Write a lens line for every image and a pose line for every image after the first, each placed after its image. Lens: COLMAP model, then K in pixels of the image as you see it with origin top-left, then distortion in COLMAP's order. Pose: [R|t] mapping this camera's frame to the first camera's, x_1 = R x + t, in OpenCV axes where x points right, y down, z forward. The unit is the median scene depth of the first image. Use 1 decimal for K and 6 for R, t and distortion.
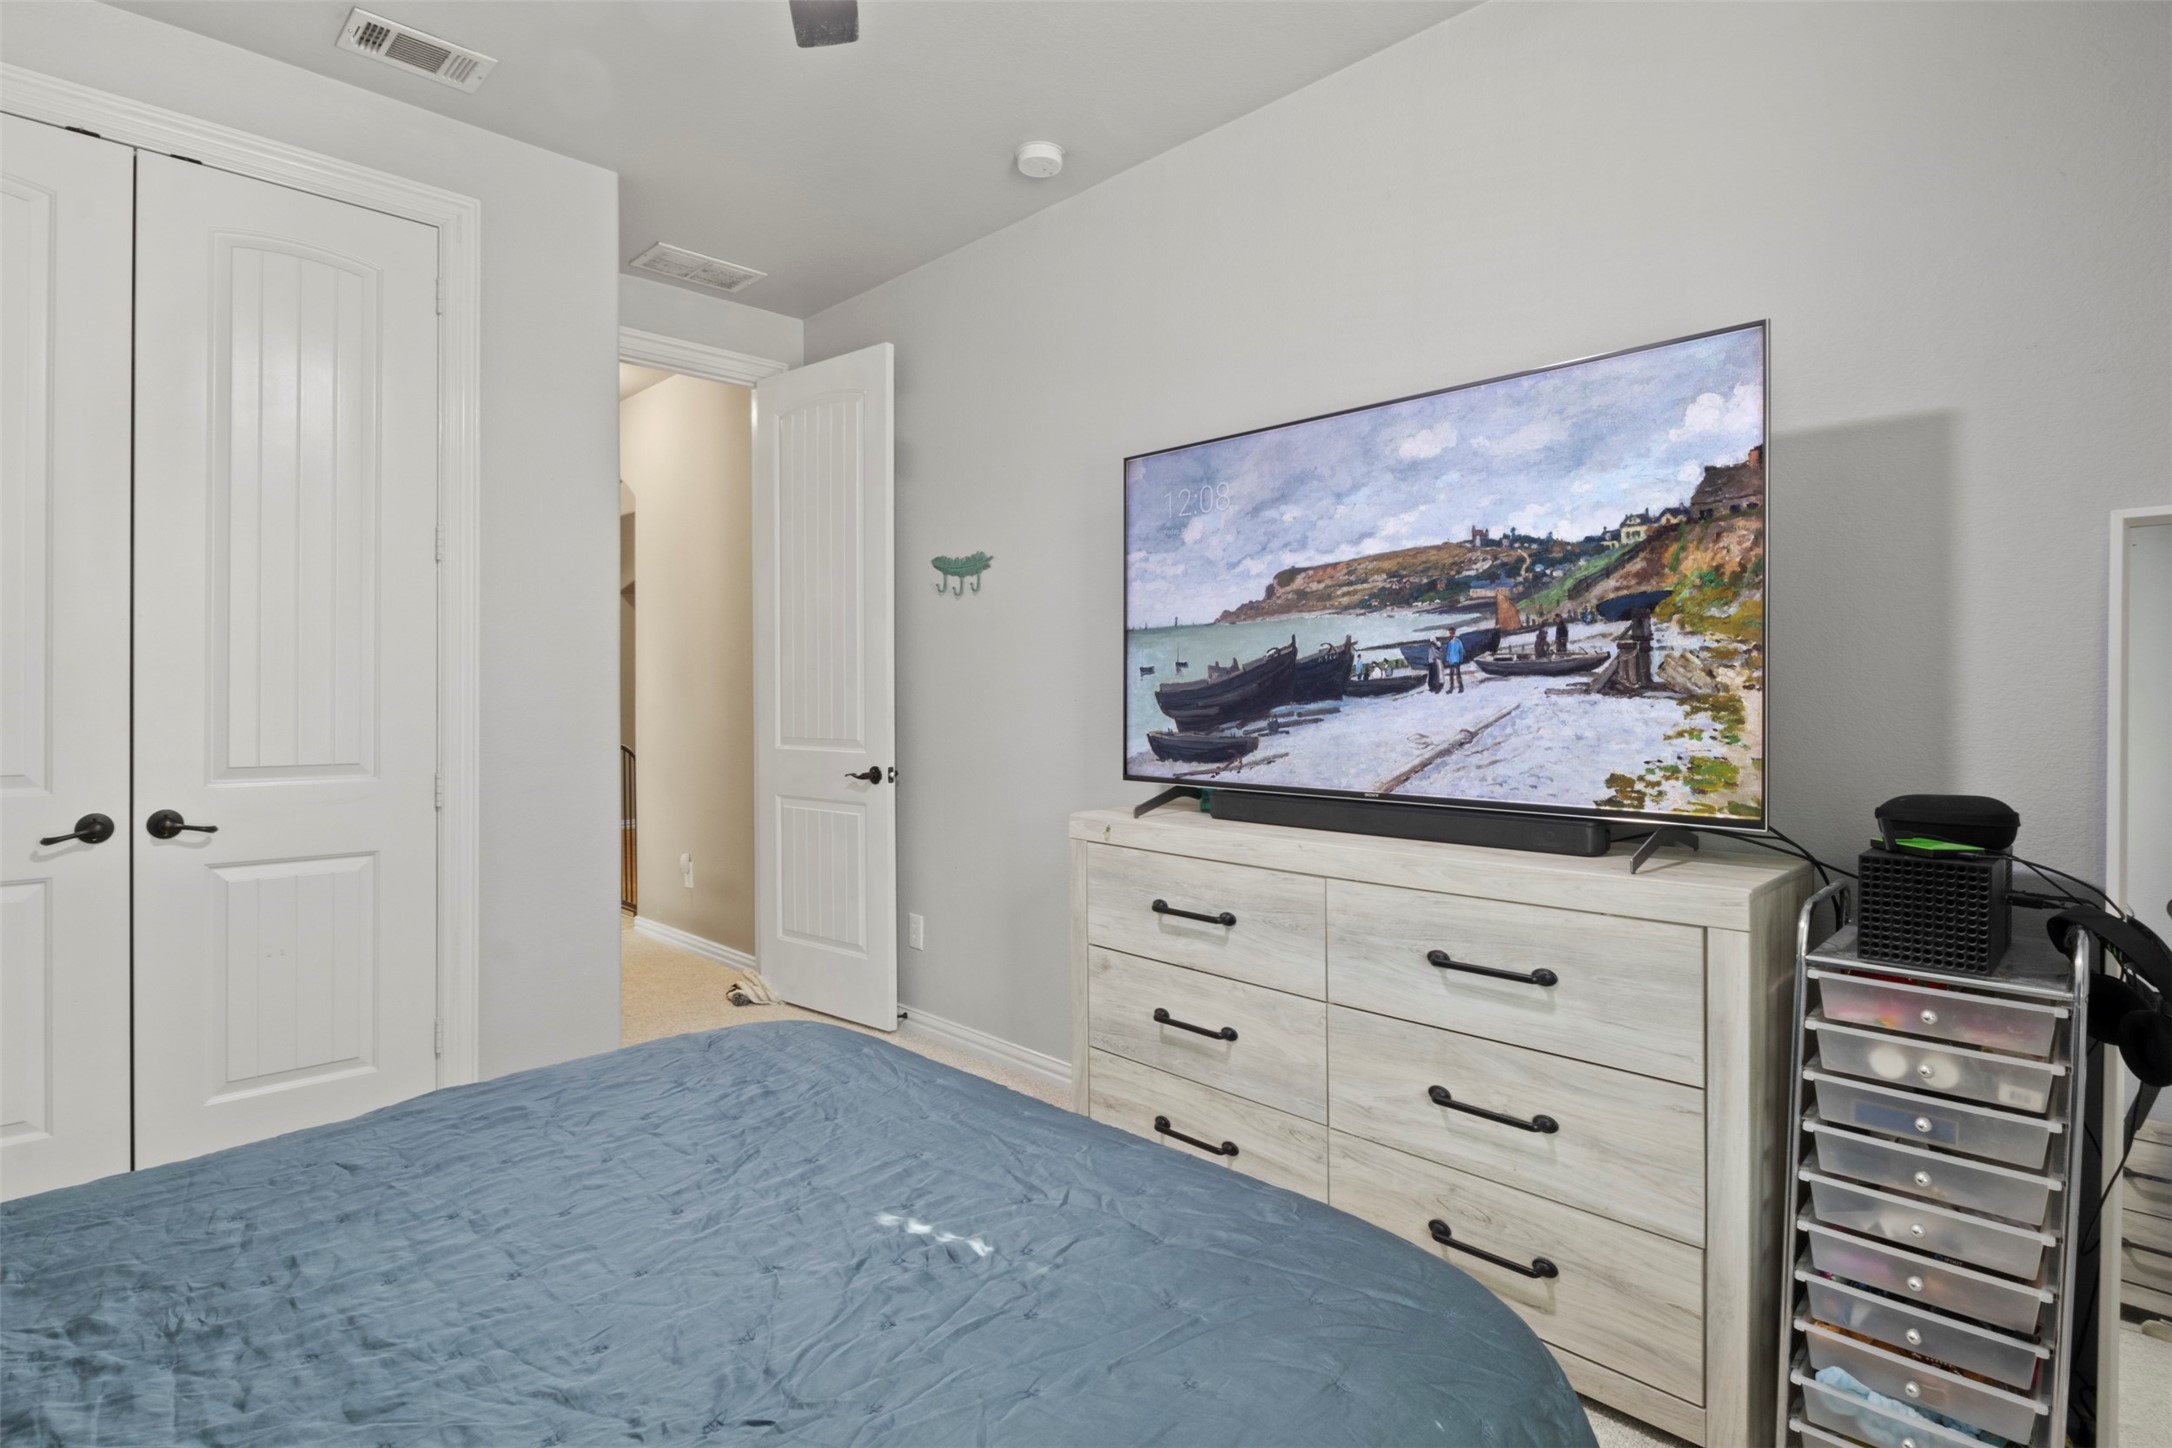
lens RADIAL K [[1077.8, 0, 1084.7], [0, 1077.8, 711.9], [0, 0, 1]] dist [-0.006969, -0.001535]
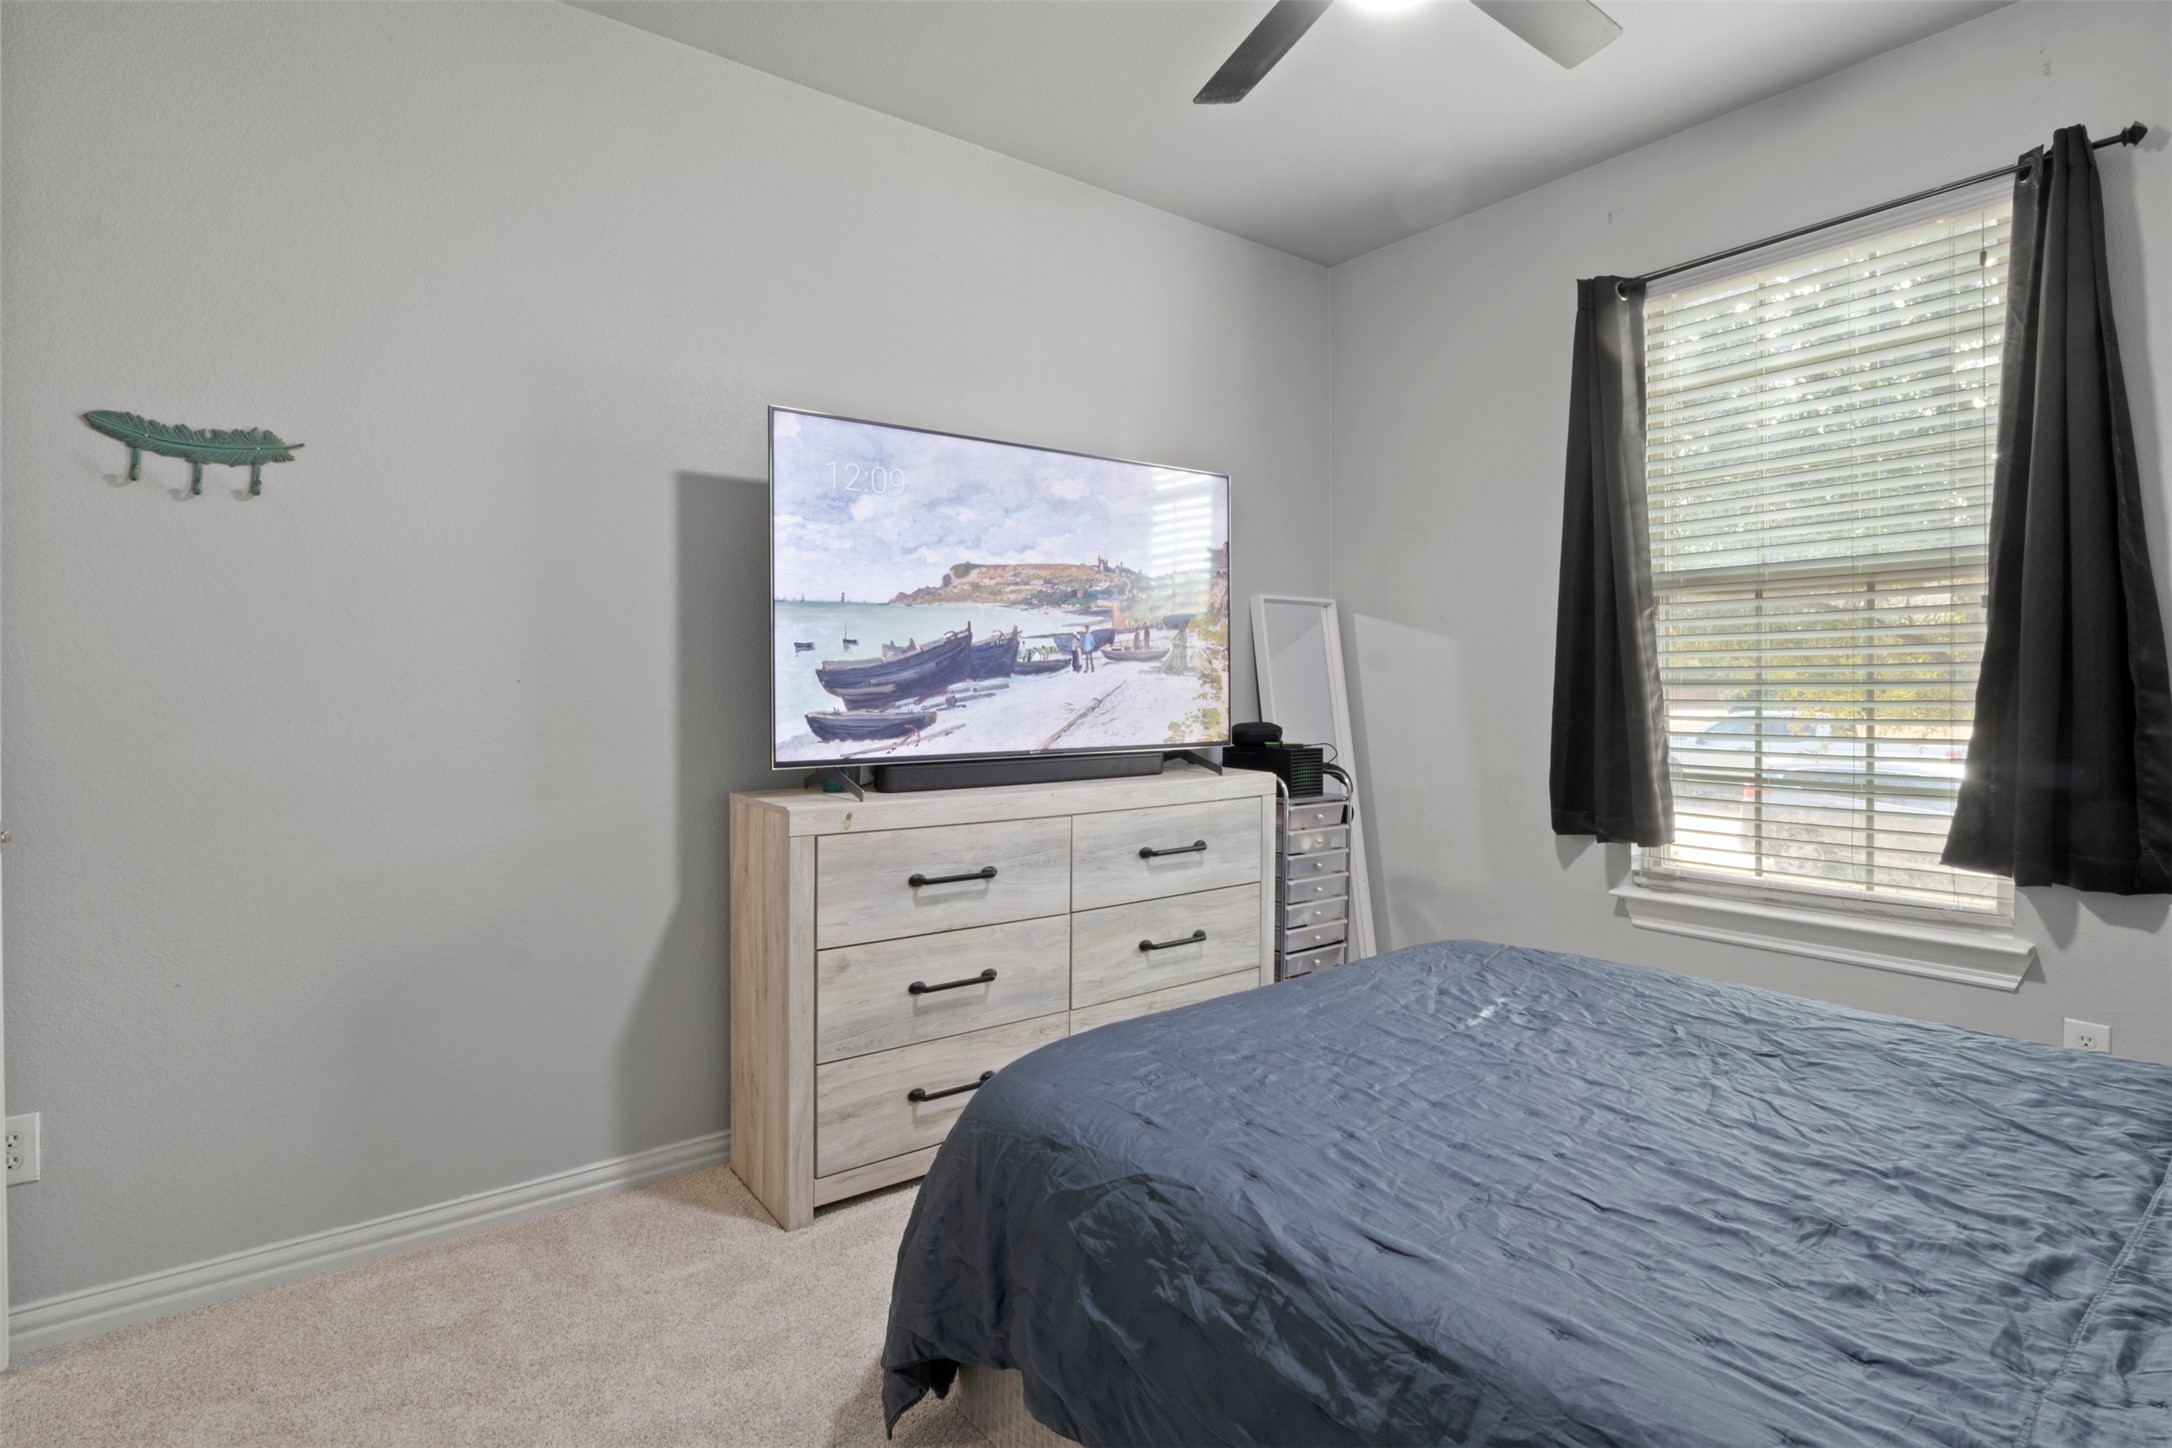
lens RADIAL K [[1077.8, 0, 1083.6], [0, 1077.8, 699.9], [0, 0, 1]] dist [-0.006969, -0.001535]
pose [[0.142094, -0.016344, 0.989718, -0.963647], [0.018025, 0.999741, 0.013922, -0.001180], [-0.989689, 0.015862, 0.142352, 0.740497]]
